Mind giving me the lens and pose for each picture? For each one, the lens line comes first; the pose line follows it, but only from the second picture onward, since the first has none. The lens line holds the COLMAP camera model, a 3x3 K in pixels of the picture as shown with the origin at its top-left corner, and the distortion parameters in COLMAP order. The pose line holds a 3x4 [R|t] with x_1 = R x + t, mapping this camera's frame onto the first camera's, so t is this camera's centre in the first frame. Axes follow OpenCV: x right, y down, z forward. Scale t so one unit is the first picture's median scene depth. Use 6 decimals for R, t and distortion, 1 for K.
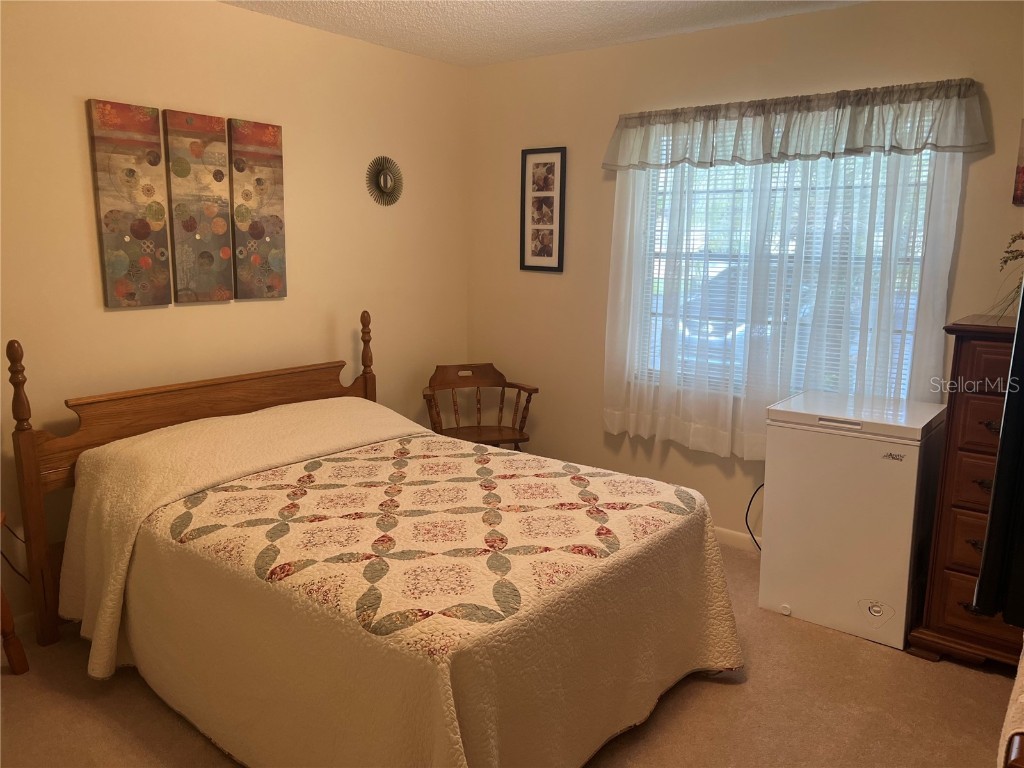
lens RADIAL K [[781.5, 0, 514.9], [0, 781.5, 389.2], [0, 0, 1]] dist [0.078548, -0.079577]
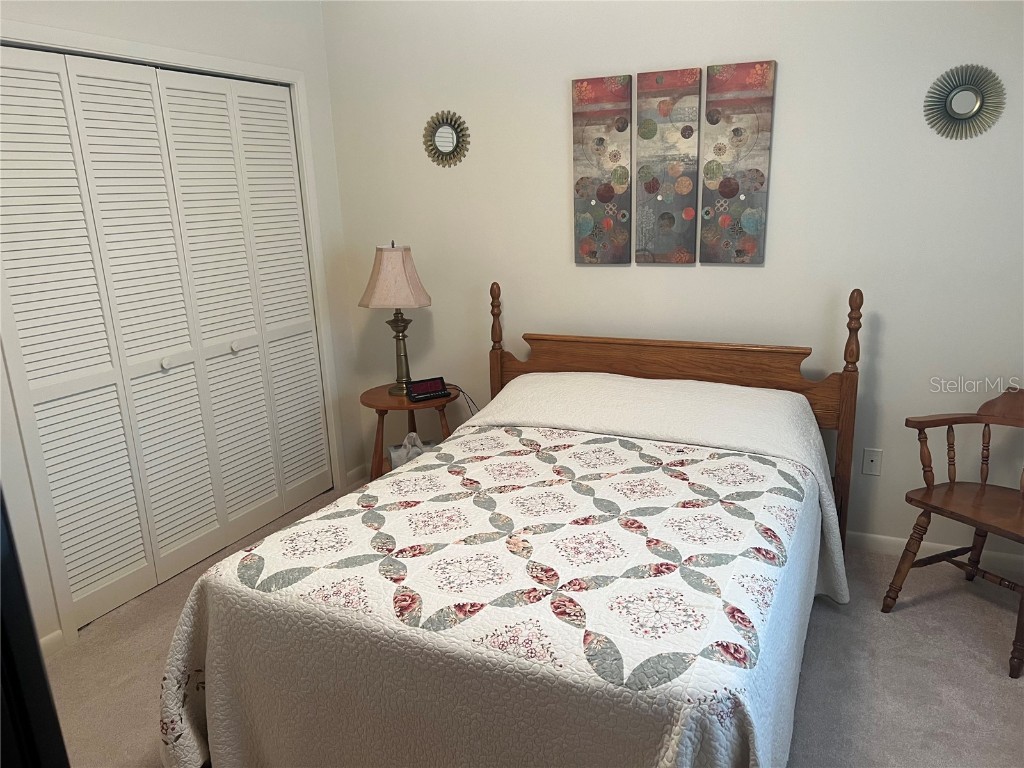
lens RADIAL K [[757.5, 0, 513.9], [0, 757.5, 412.4], [0, 0, 1]] dist [0.062469, -0.144100]
pose [[0.215516, 0.256398, -0.942238, 0.573511], [-0.152660, 0.961896, 0.226829, -0.128256], [0.964493, 0.094957, 0.246446, 0.640924]]
